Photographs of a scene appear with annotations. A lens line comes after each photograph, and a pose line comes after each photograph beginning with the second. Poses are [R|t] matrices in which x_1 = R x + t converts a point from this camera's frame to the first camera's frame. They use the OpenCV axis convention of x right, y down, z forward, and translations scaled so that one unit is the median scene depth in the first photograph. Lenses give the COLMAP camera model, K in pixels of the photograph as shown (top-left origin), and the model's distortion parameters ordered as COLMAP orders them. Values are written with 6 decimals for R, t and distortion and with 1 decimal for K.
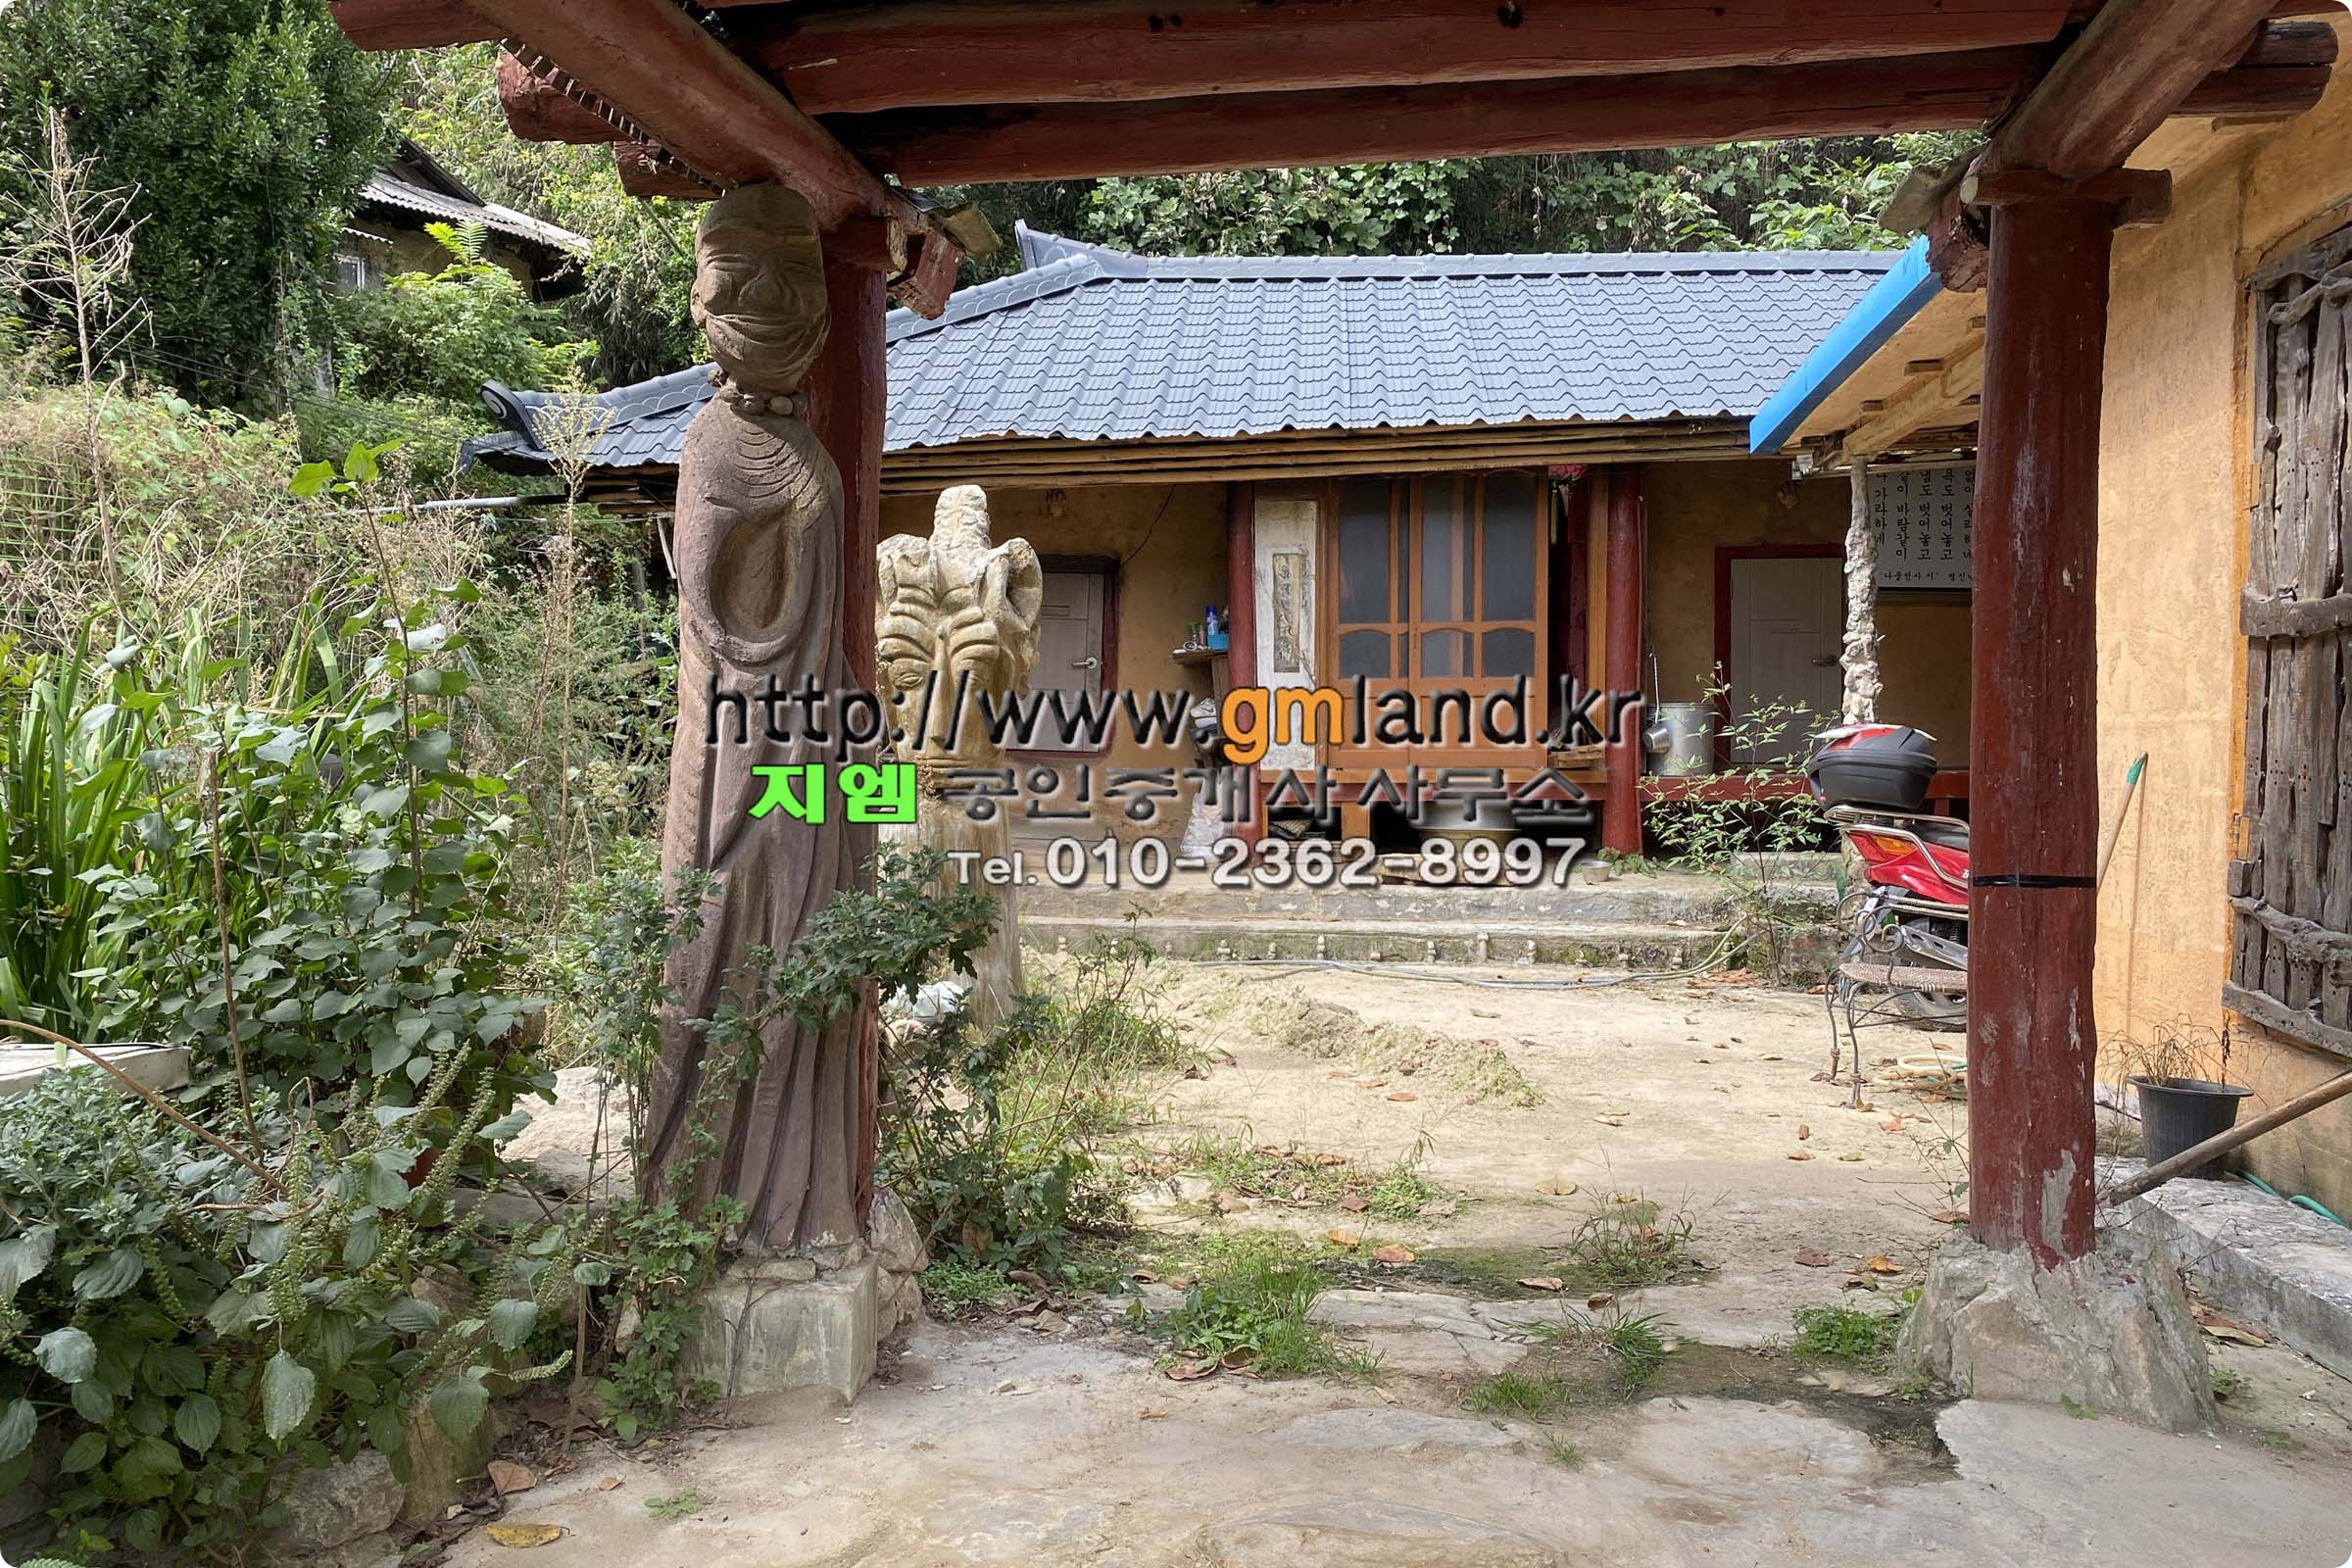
lens RADIAL K [[1786.7, 0, 1169.5], [0, 1786.7, 806.7], [0, 0, 1]] dist [-0.001774, -0.011802]
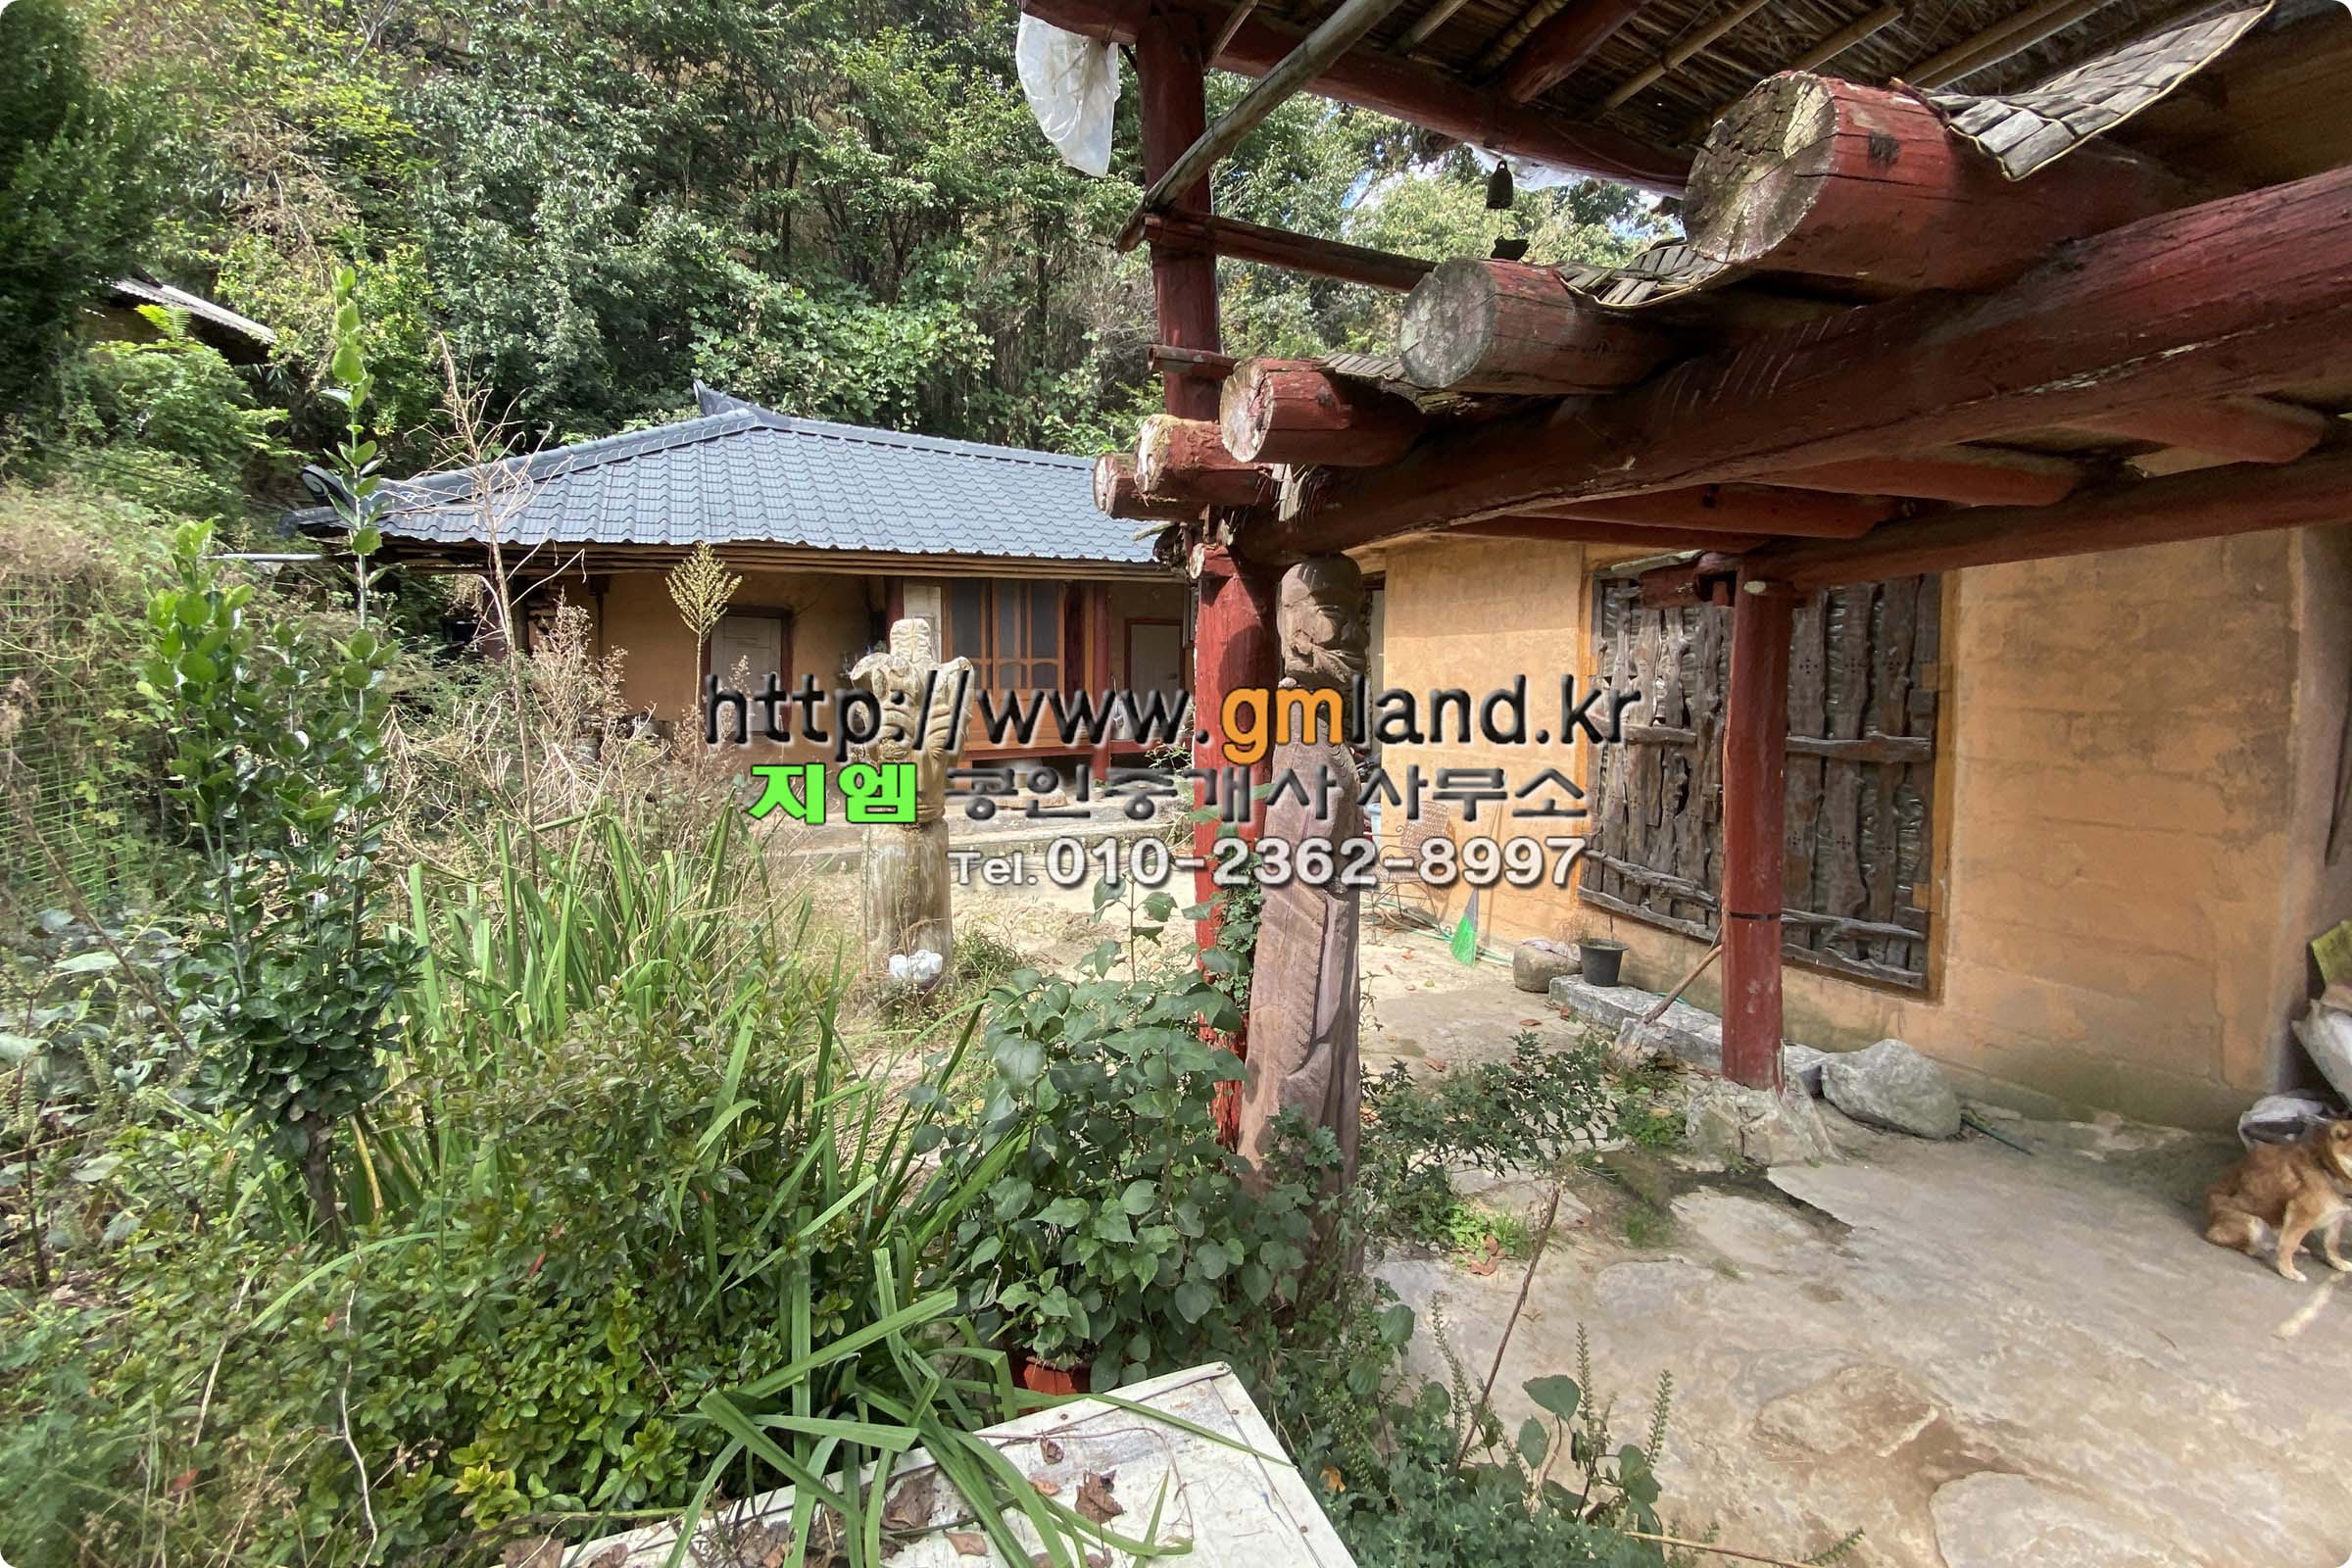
lens RADIAL K [[925.8, 0, 1173.5], [0, 925.8, 732.1], [0, 0, 1]] dist [-0.014518, -0.007585]
pose [[0.848575, -0.033192, 0.528032, -0.150946], [0.012894, 0.999031, 0.042078, -0.050873], [-0.528917, -0.028898, 0.848181, 0.098610]]
